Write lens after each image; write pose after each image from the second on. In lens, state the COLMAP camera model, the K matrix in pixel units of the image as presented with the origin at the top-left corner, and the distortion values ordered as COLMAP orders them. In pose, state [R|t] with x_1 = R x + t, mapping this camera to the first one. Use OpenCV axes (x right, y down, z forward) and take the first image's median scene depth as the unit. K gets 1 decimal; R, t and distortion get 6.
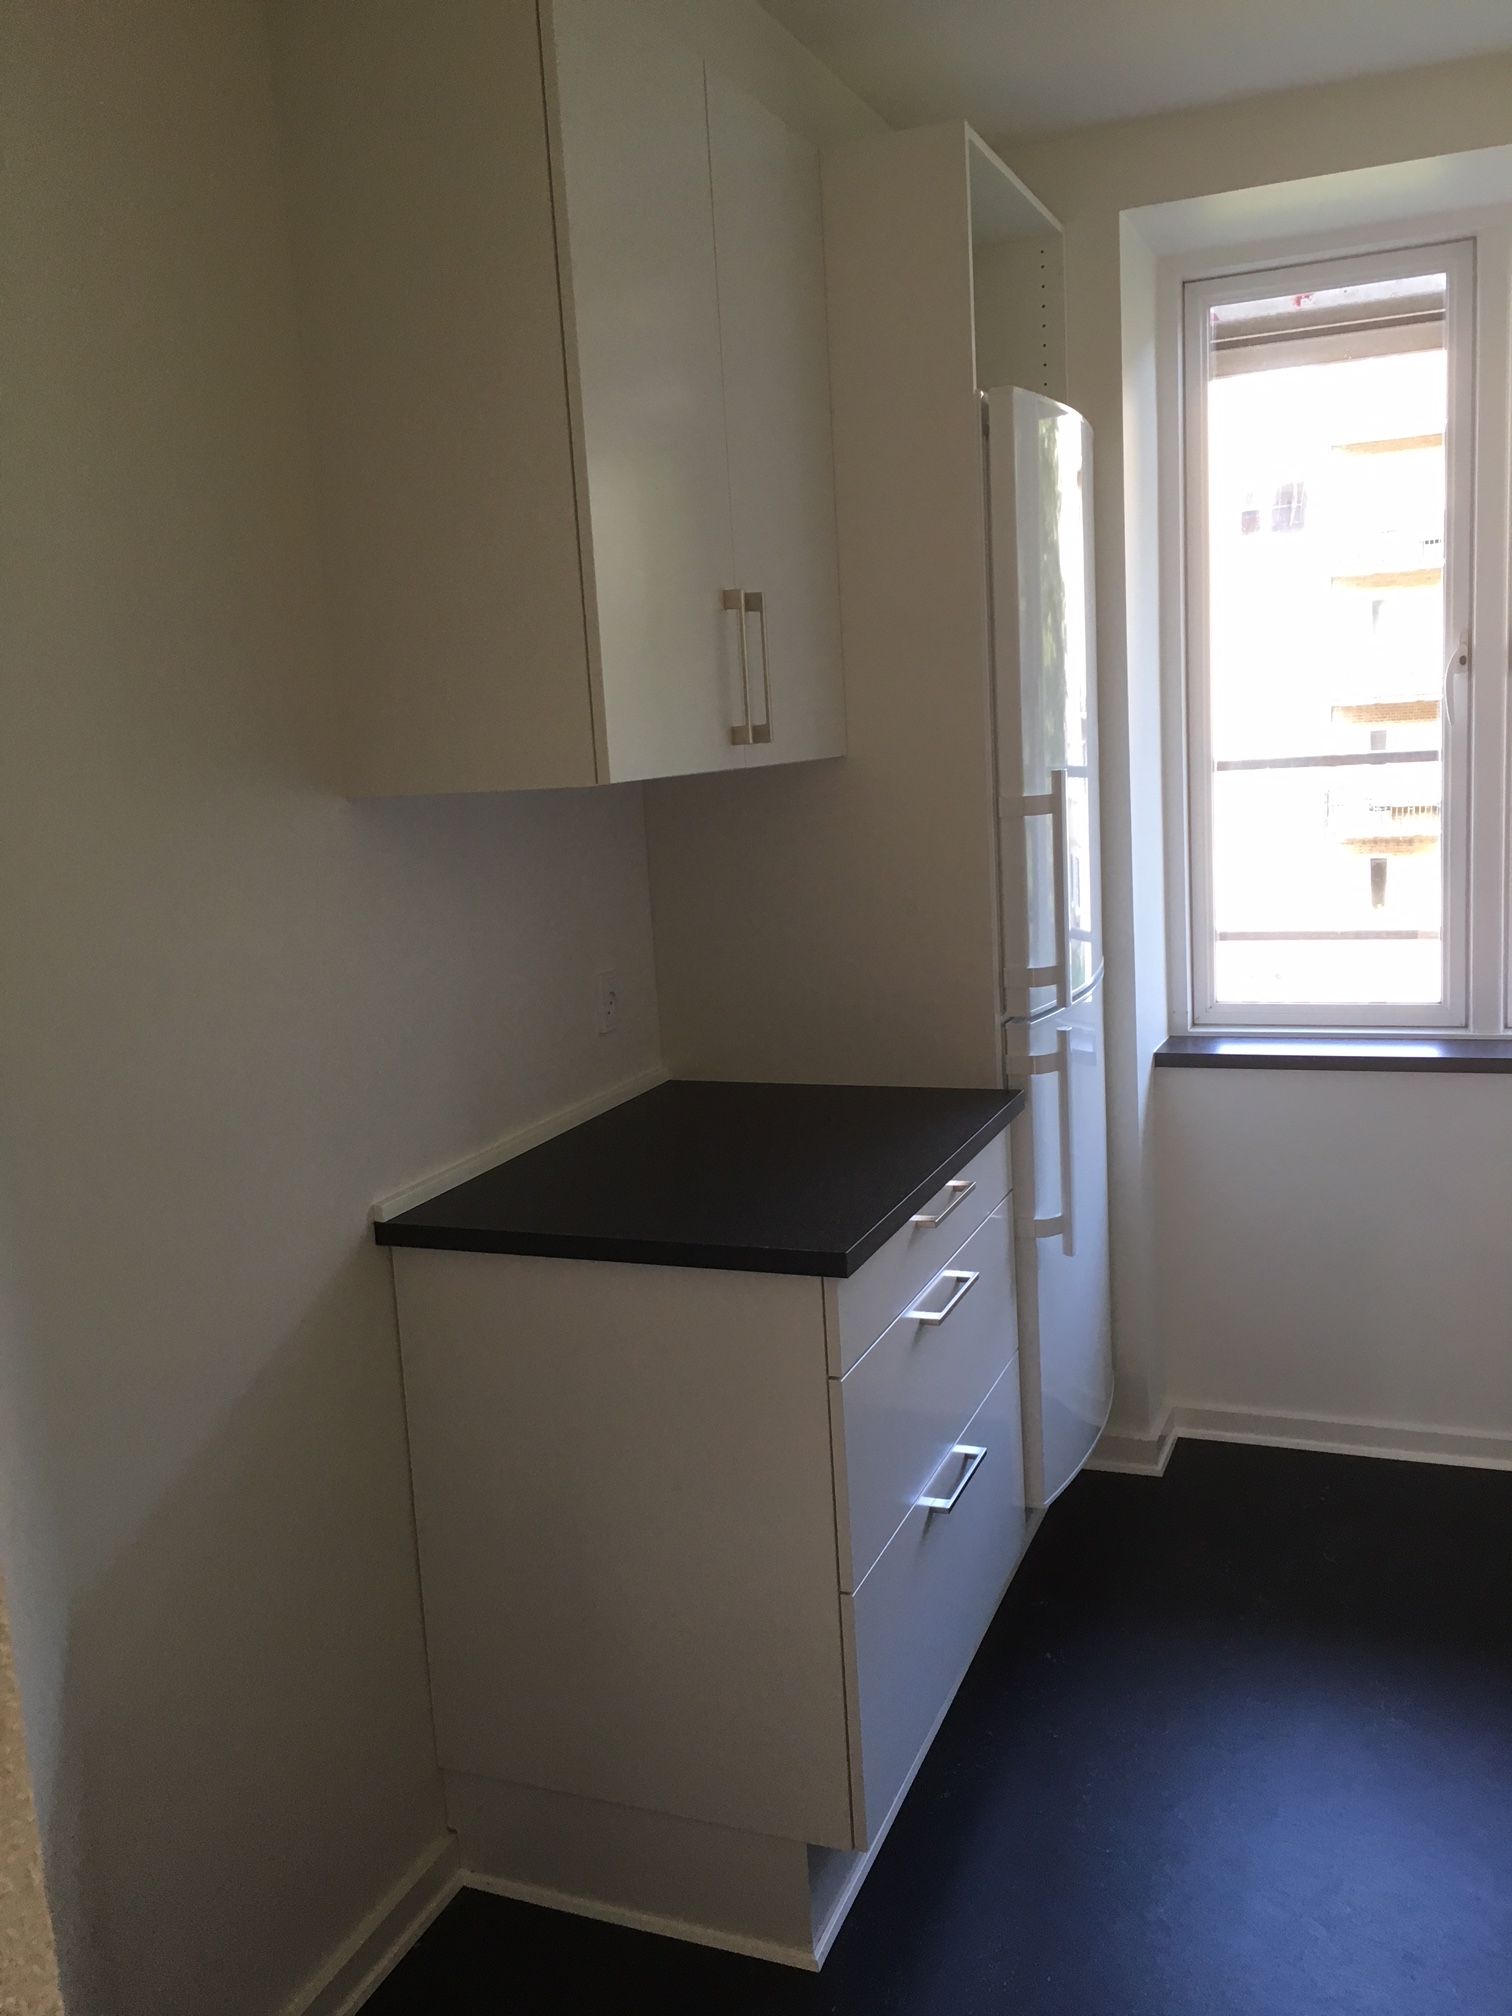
lens RADIAL K [[1734.2, 0, 744.0], [0, 1734.2, 1019.6], [0, 0, 1]] dist [0.068329, -0.081015]
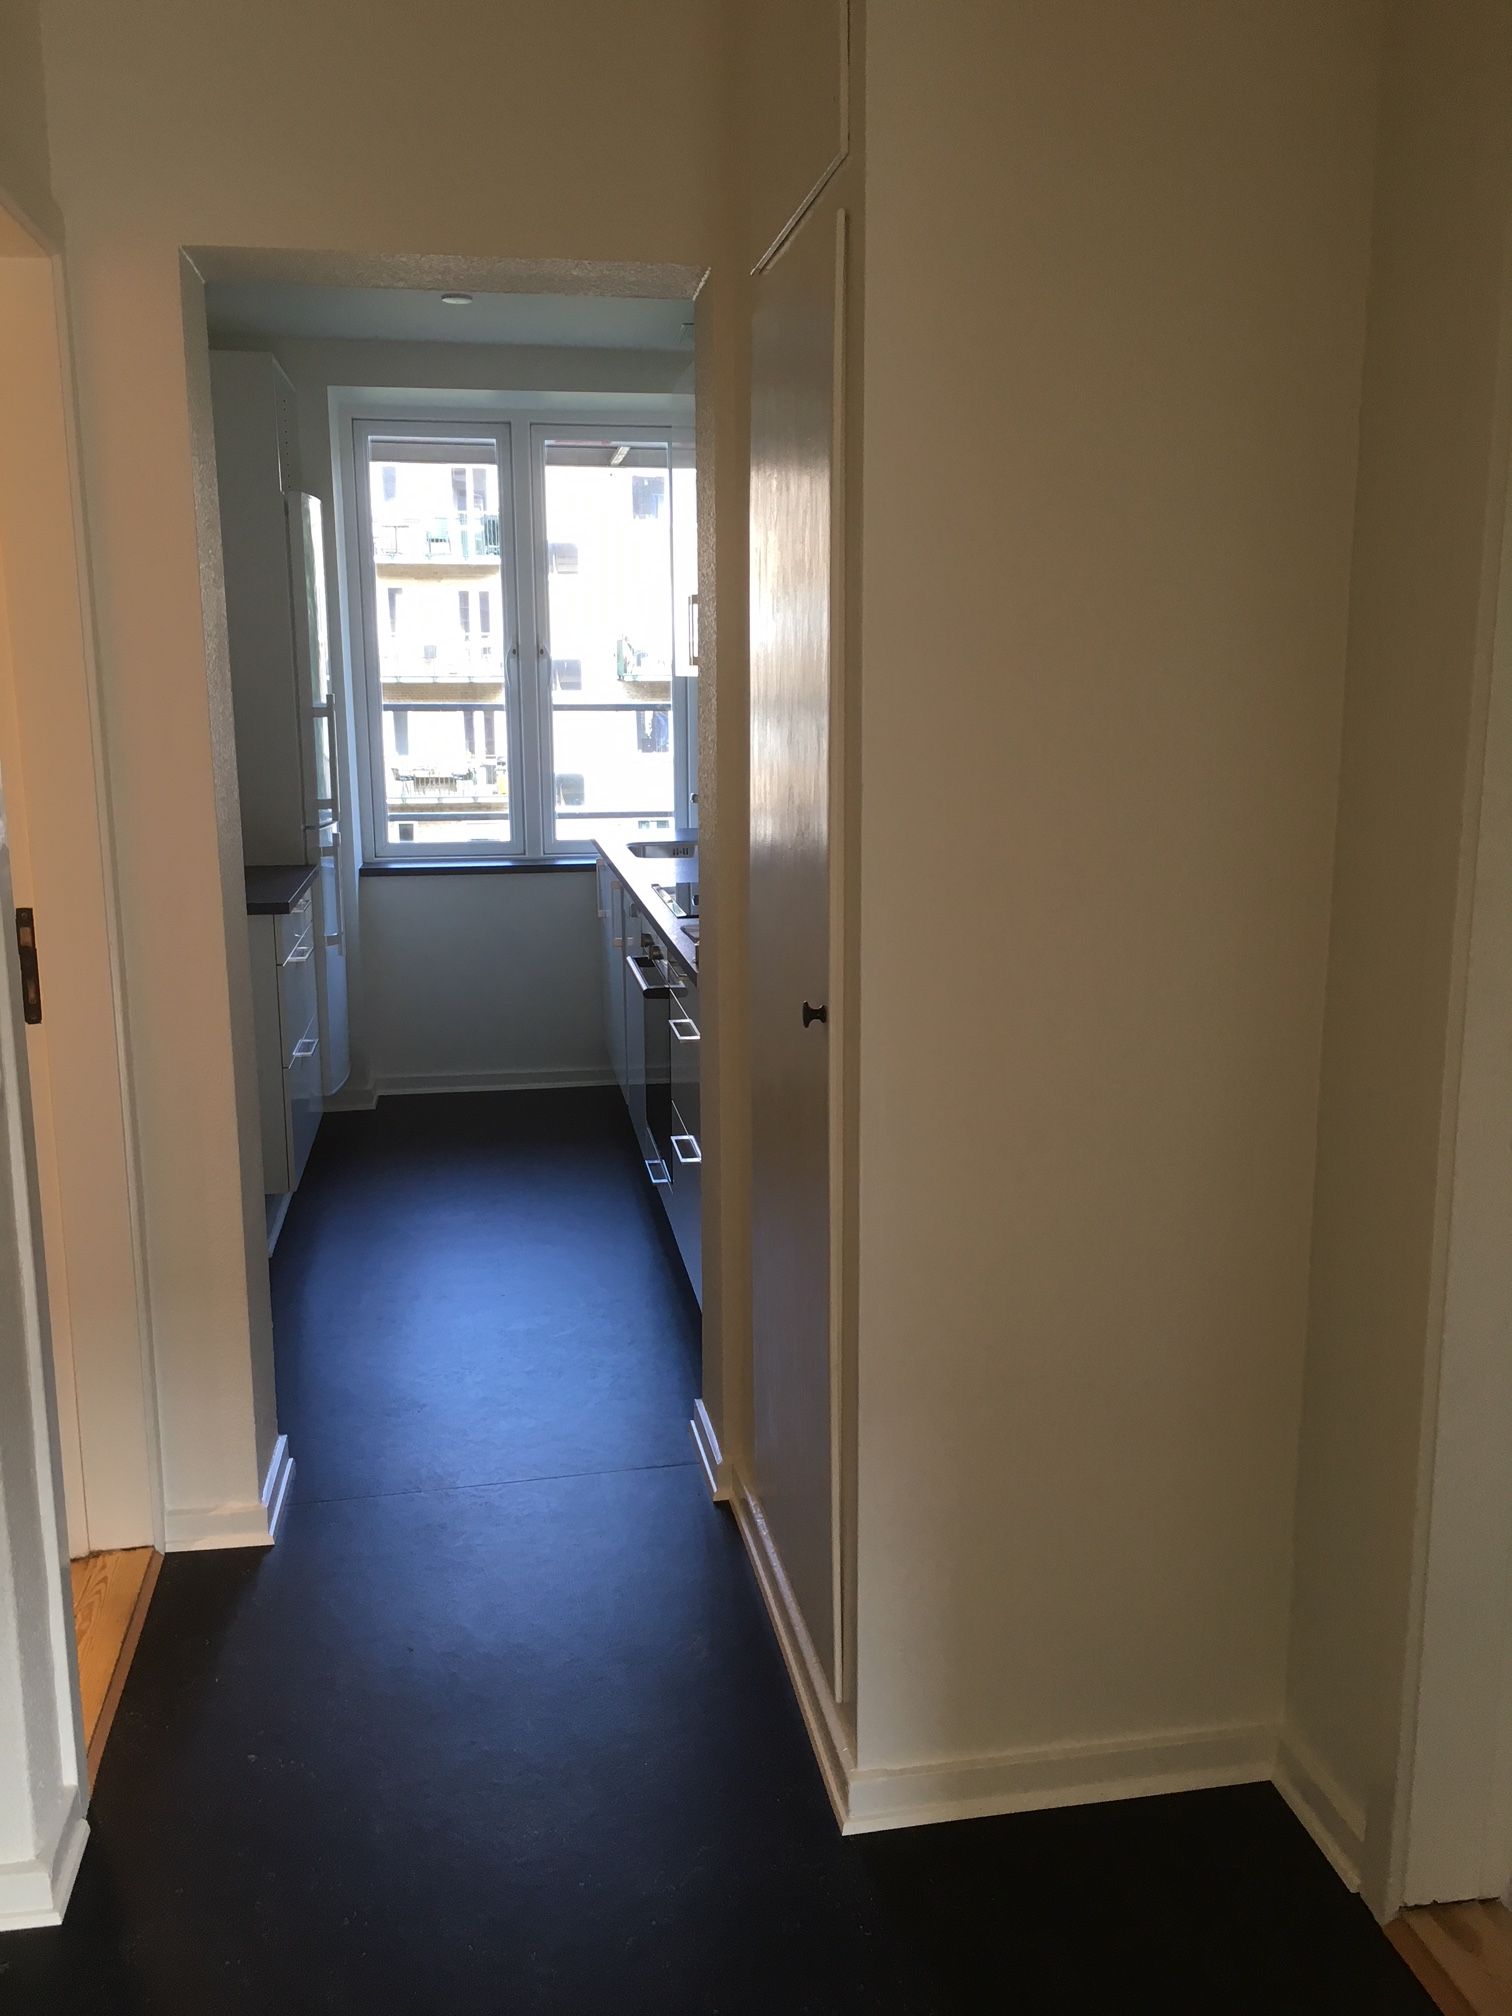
lens RADIAL K [[1734.2, 0, 760.9], [0, 1734.2, 1015.4], [0, 0, 1]] dist [0.068329, -0.081015]
pose [[0.851611, -0.045240, 0.522218, -0.367912], [0.038489, 0.998976, 0.023777, 0.154497], [-0.522759, -0.000149, 0.852480, -0.747744]]
